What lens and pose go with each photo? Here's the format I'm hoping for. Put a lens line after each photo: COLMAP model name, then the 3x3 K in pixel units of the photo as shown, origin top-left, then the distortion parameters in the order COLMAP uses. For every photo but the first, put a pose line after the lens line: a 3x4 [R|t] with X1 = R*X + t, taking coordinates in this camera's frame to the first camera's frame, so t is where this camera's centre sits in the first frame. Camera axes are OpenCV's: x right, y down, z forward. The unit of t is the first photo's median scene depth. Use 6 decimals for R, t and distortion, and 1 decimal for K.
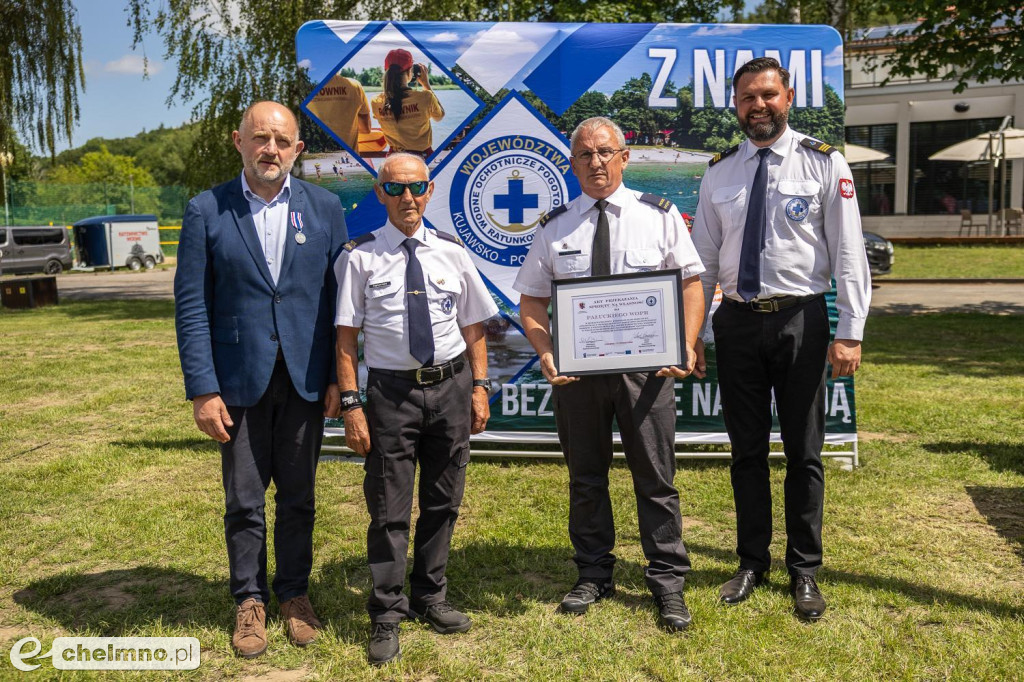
lens RADIAL K [[1375.5, 0, 492.3], [0, 1375.5, 337.9], [0, 0, 1]] dist [-0.071745, 0.028579]
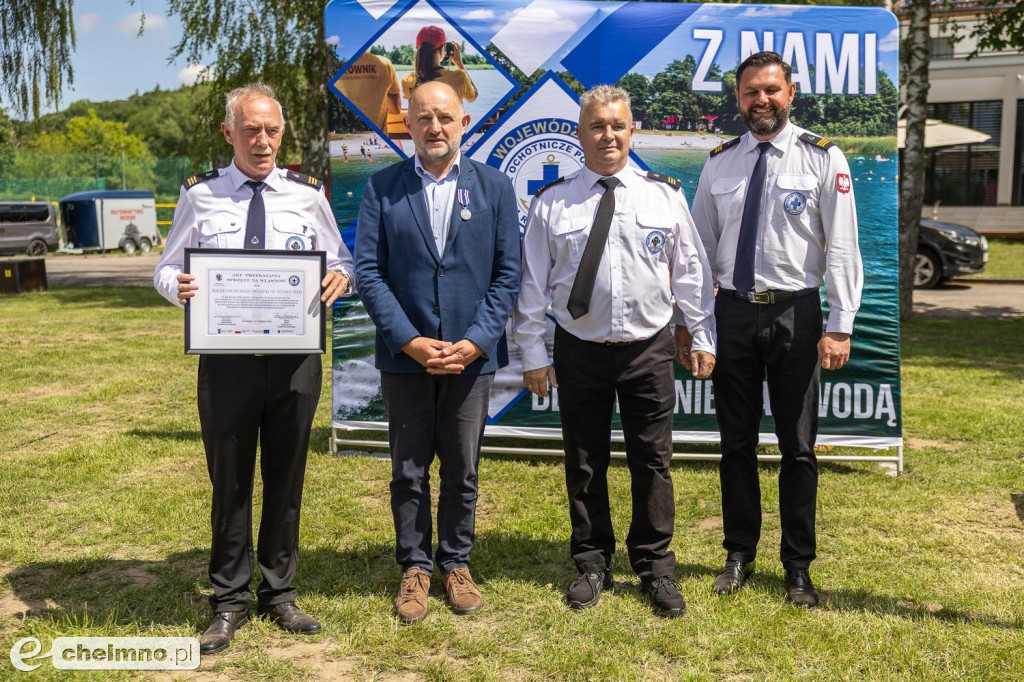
lens RADIAL K [[1189.3, 0, 459.4], [0, 1189.3, 342.5], [0, 0, 1]] dist [-0.134479, 0.364199]
pose [[0.999040, 0.020998, -0.038439, -0.013819], [-0.020099, 0.999519, 0.023630, -0.011147], [0.038916, -0.022835, 0.998982, 0.193636]]
